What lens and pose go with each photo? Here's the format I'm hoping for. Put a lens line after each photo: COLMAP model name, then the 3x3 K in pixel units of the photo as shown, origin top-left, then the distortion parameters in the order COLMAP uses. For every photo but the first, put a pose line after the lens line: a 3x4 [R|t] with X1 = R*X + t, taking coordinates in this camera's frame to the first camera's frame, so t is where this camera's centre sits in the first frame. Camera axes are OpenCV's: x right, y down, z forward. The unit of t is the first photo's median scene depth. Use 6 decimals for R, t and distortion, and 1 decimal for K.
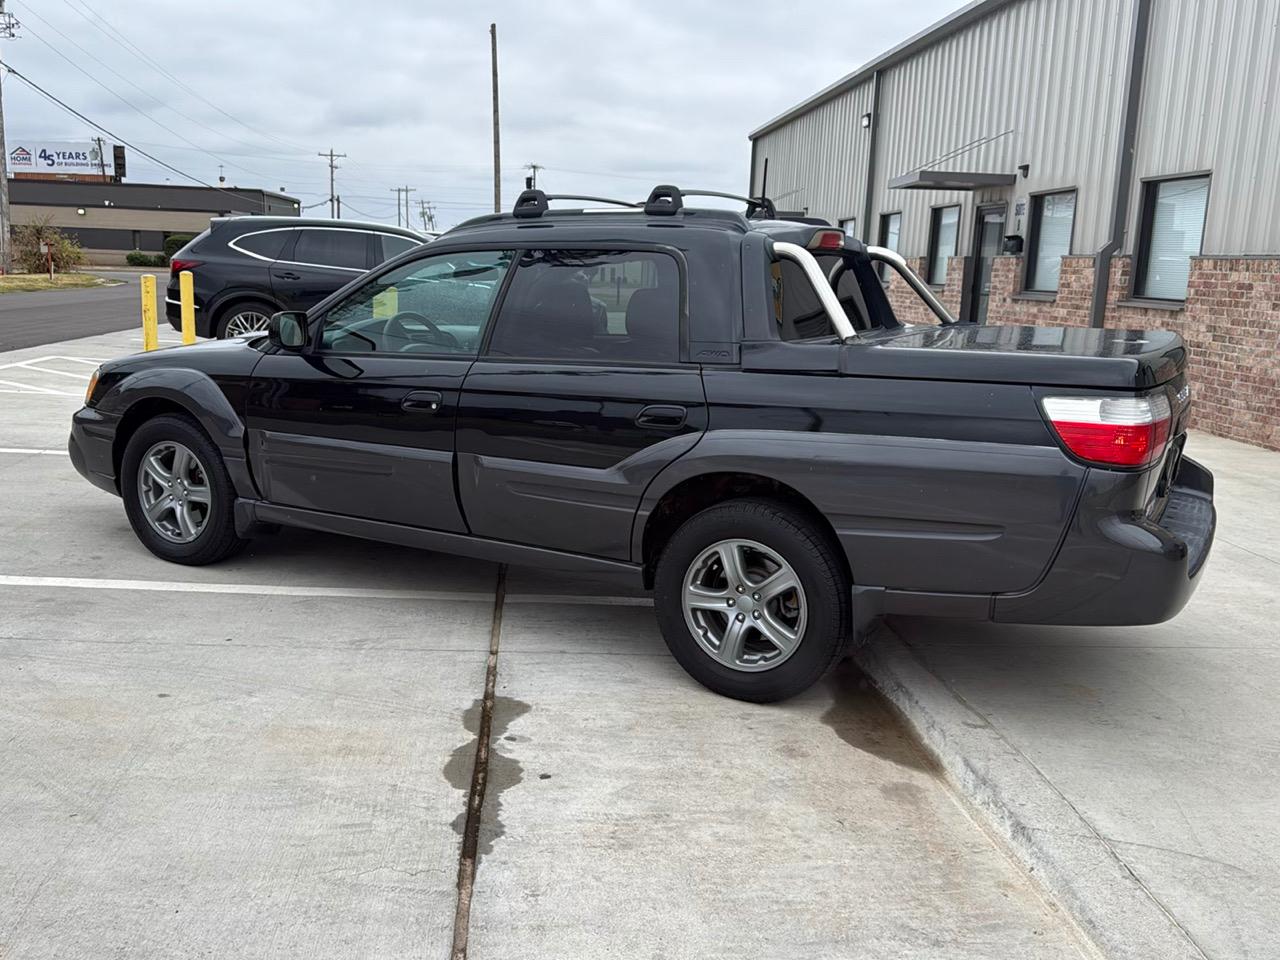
lens RADIAL K [[1137.7, 0, 639.2], [0, 1137.7, 482.7], [0, 0, 1]] dist [0.134718, -0.252967]
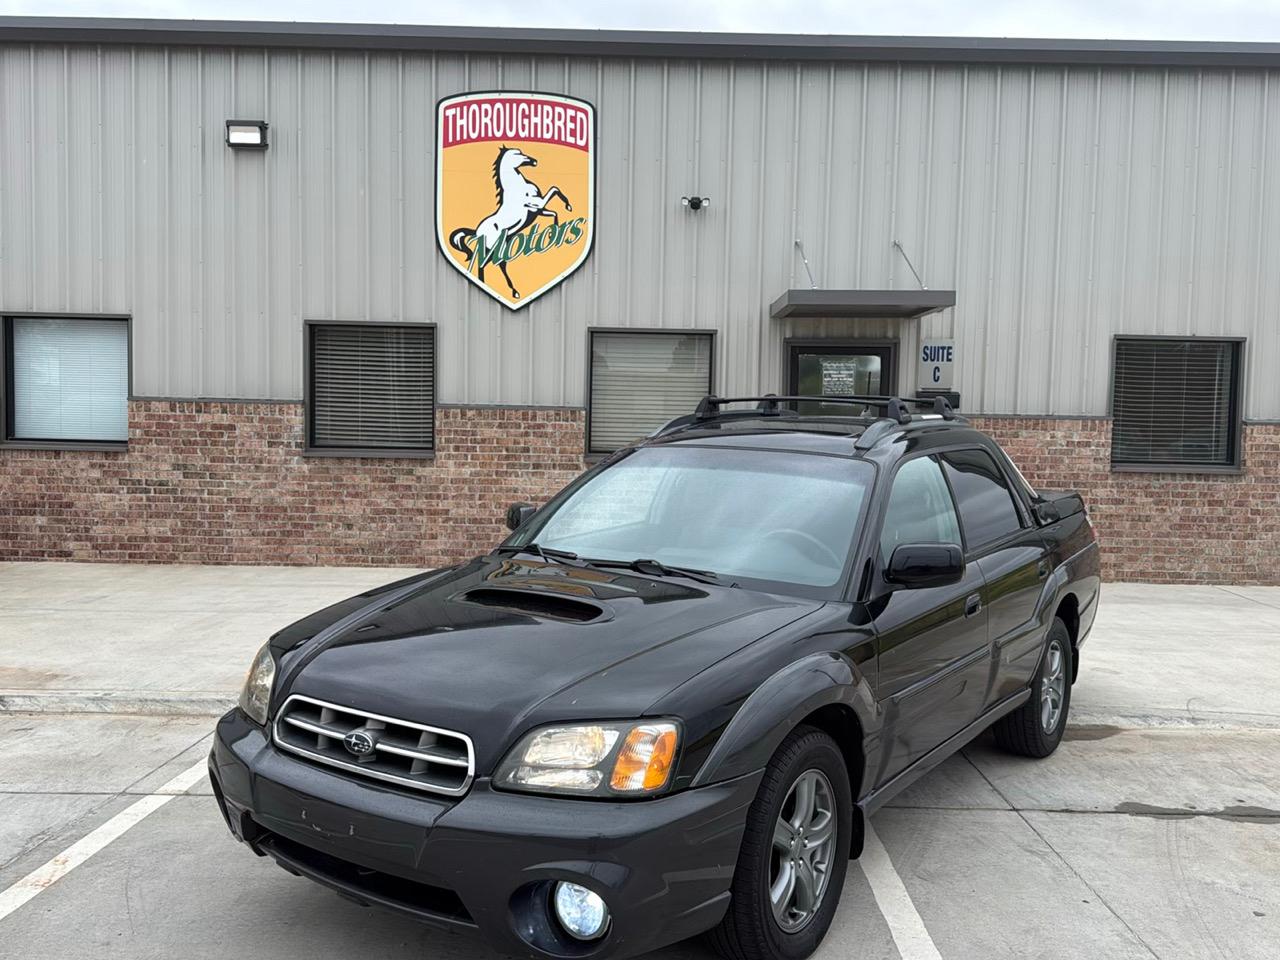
lens RADIAL K [[1133.2, 0, 641.5], [0, 1133.2, 486.5], [0, 0, 1]] dist [0.141086, -0.239435]
pose [[0.087157, -0.098615, 0.991302, -1.100346], [0.172347, 0.981576, 0.082495, -0.280860], [-0.981173, 0.163658, 0.102547, 1.050276]]
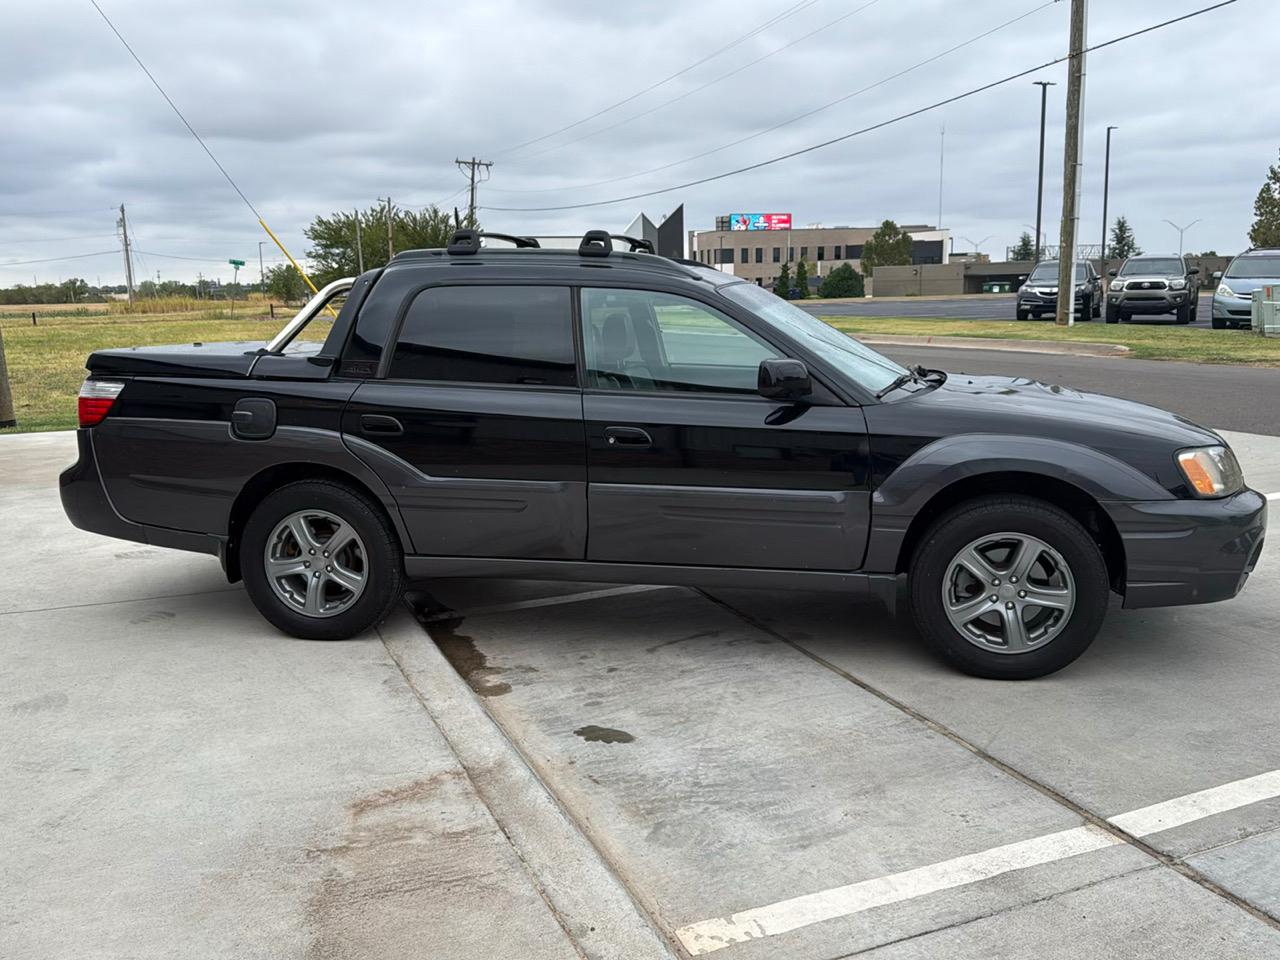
lens RADIAL K [[1133.2, 0, 641.5], [0, 1133.2, 486.5], [0, 0, 1]] dist [0.141086, -0.239435]
pose [[-0.954436, 0.039153, -0.295836, 0.266946], [-0.068103, 0.936616, 0.343675, -0.397675], [0.290540, 0.348163, -0.891274, 2.035462]]
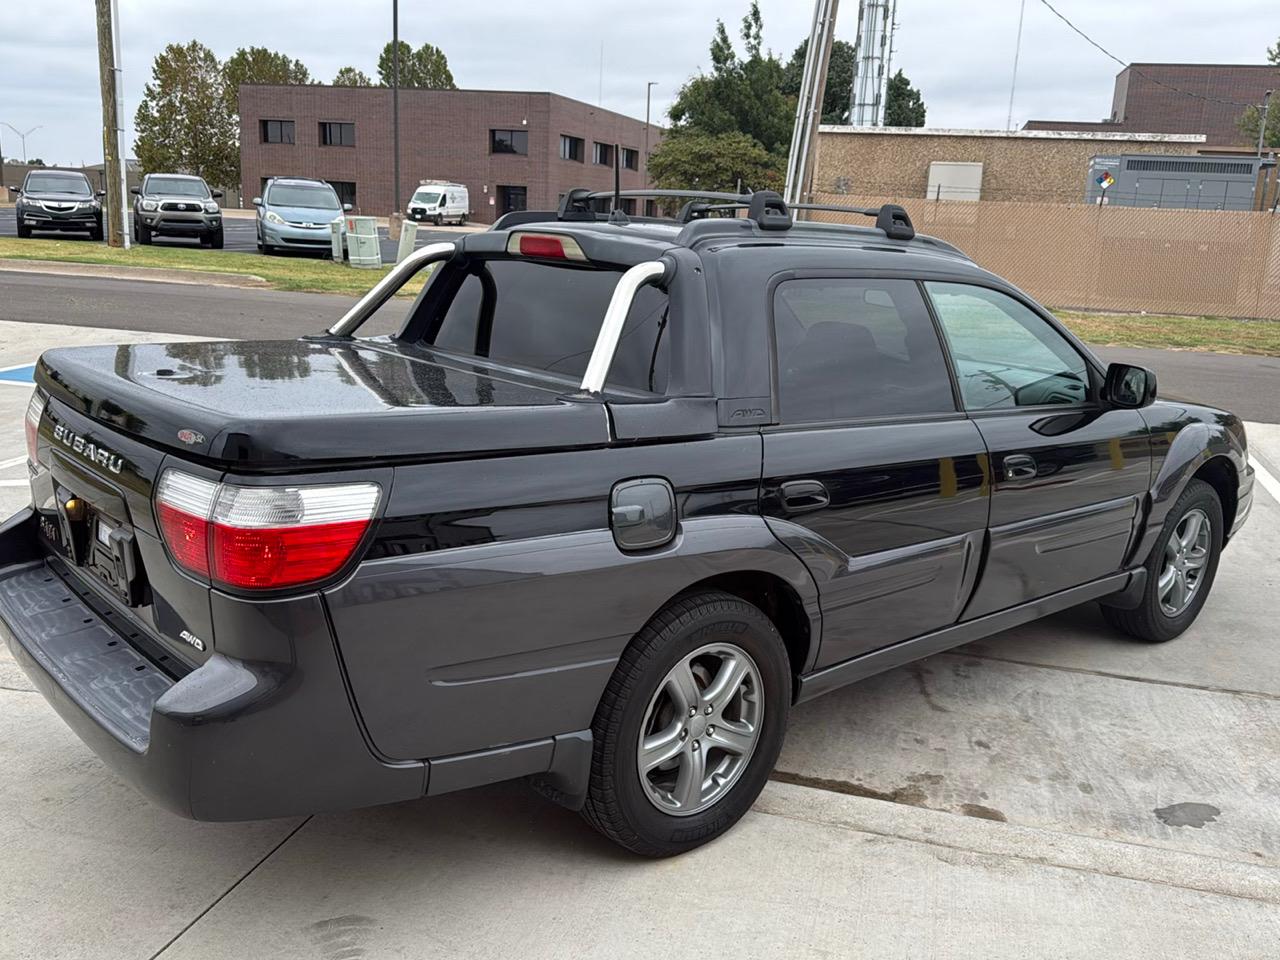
lens RADIAL K [[1137.7, 0, 639.2], [0, 1137.7, 482.7], [0, 0, 1]] dist [0.134718, -0.252967]
pose [[-0.335775, 0.173251, -0.925872, 0.800799], [-0.235496, 0.936284, 0.260603, -0.252137], [0.912029, 0.305543, -0.273581, 1.193693]]
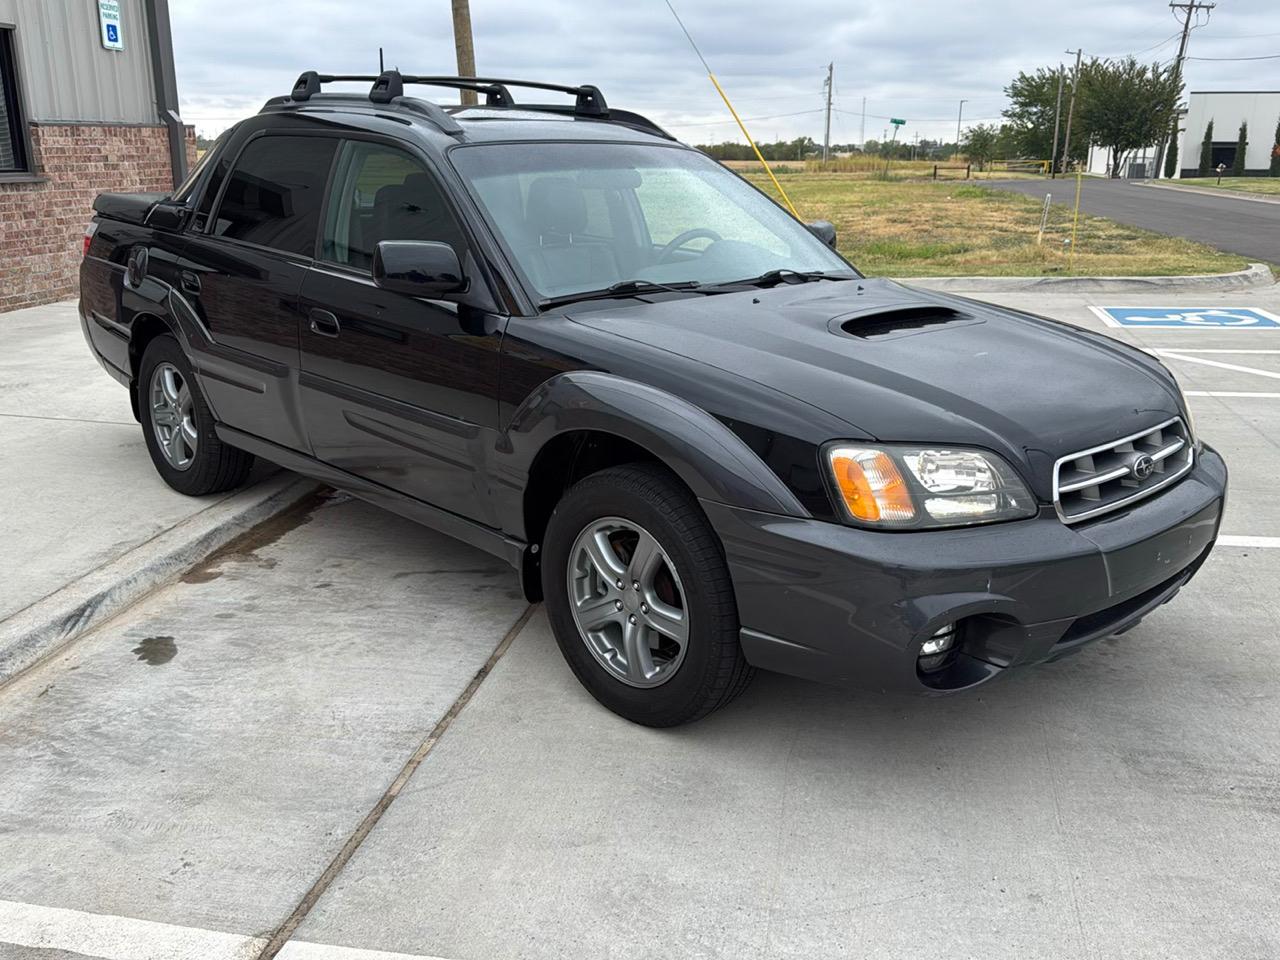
lens RADIAL K [[1143.7, 0, 650.2], [0, 1143.7, 482.3], [0, 0, 1]] dist [0.085949, -0.134488]
pose [[-0.958086, -0.117516, 0.261269, -0.418178], [0.016105, 0.888457, 0.458678, -0.379519], [-0.286028, 0.443660, -0.849325, 1.856066]]
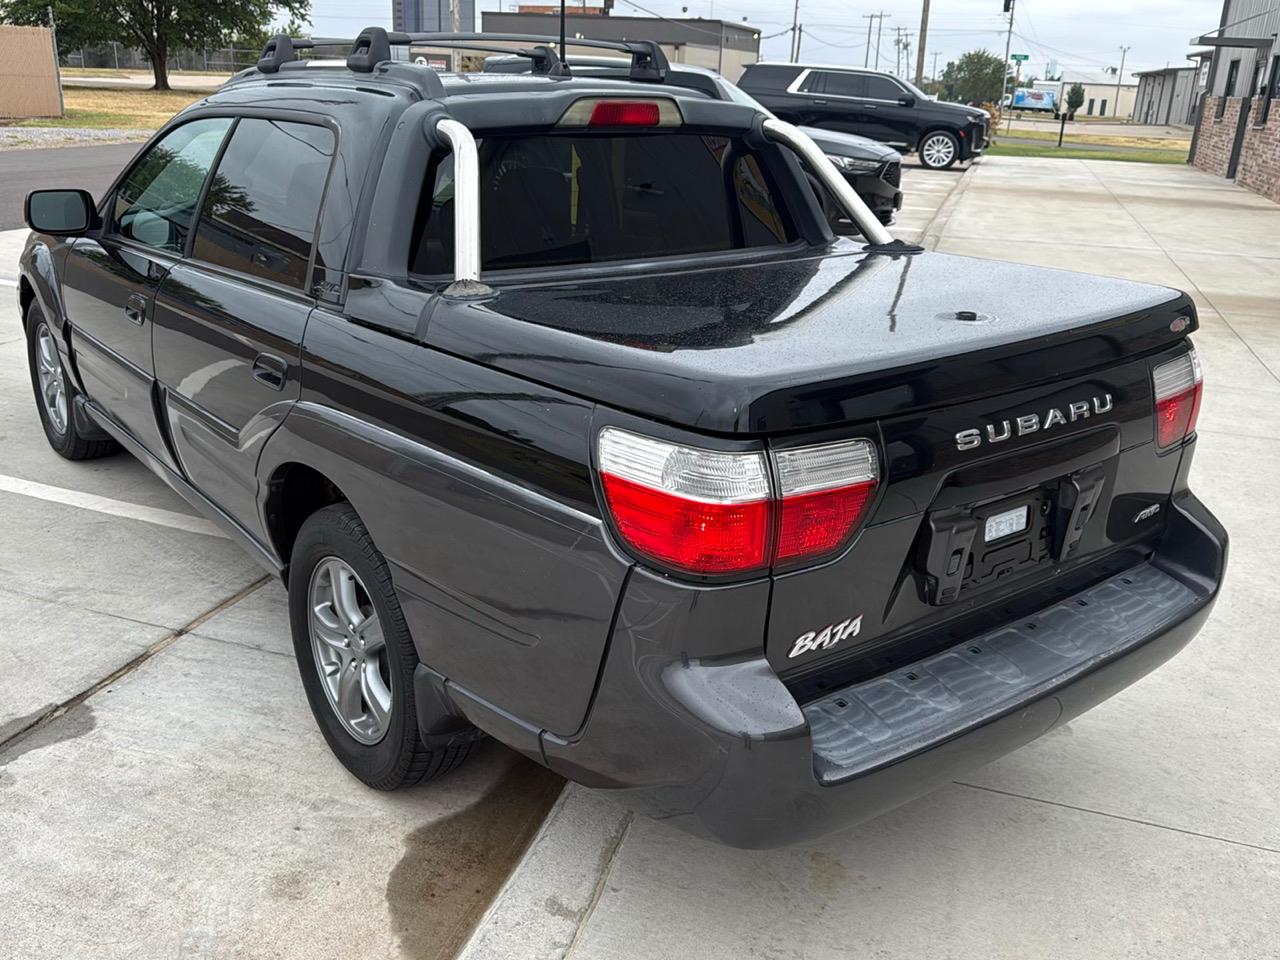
lens RADIAL K [[1143.7, 0, 650.2], [0, 1143.7, 482.3], [0, 0, 1]] dist [0.085949, -0.134488]
pose [[0.921963, 0.133426, -0.363569, 0.405396], [-0.083397, 0.985154, 0.150056, -0.093629], [0.378193, -0.108025, 0.919402, 0.339566]]
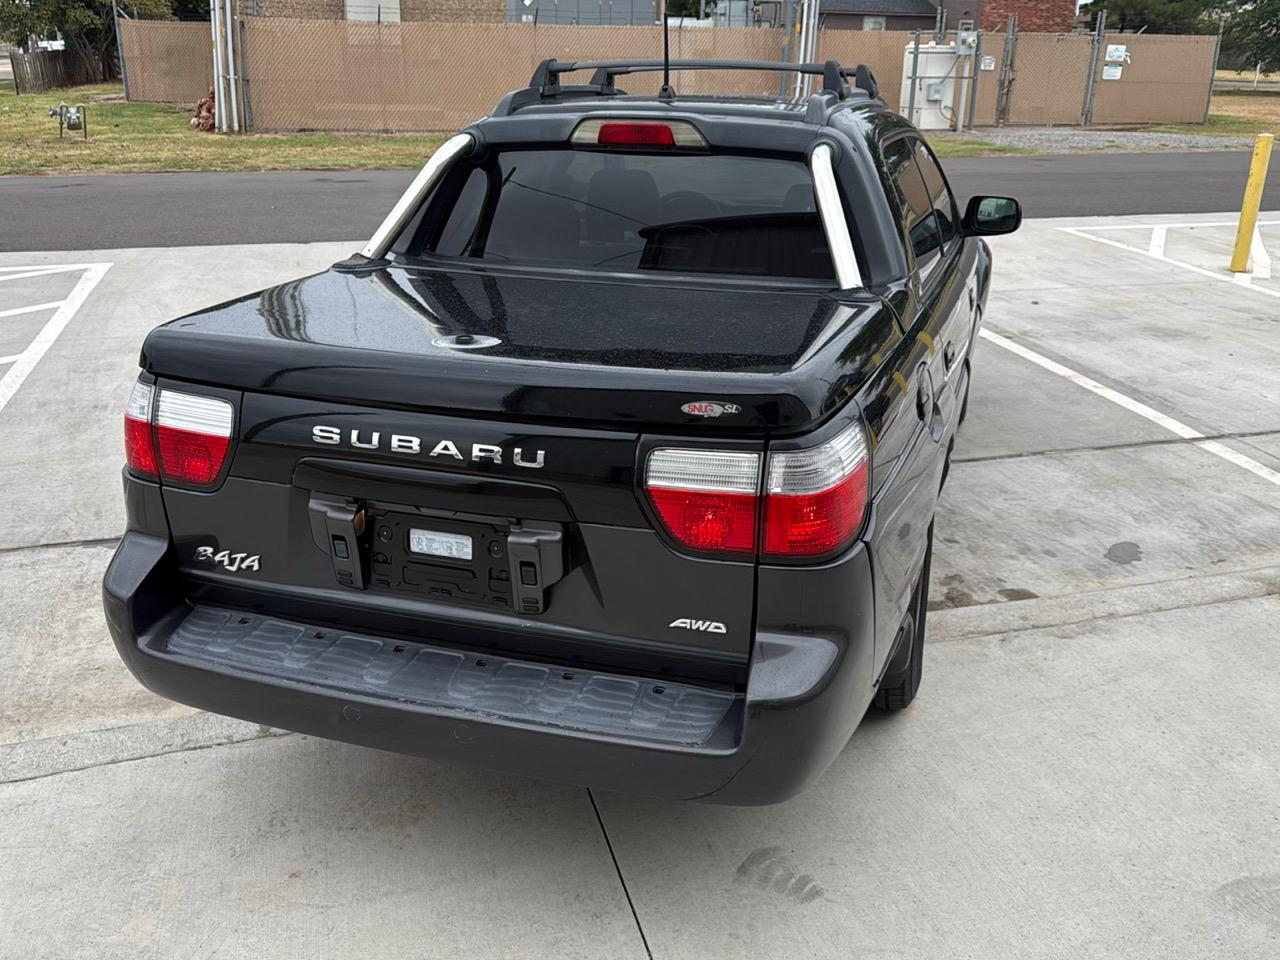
lens RADIAL K [[1133.2, 0, 641.5], [0, 1133.2, 486.5], [0, 0, 1]] dist [0.141086, -0.239435]
pose [[0.198217, 0.324503, -0.924883, 0.808112], [-0.191738, 0.938212, 0.288087, -0.191618], [0.961221, 0.120232, 0.248189, 0.772665]]
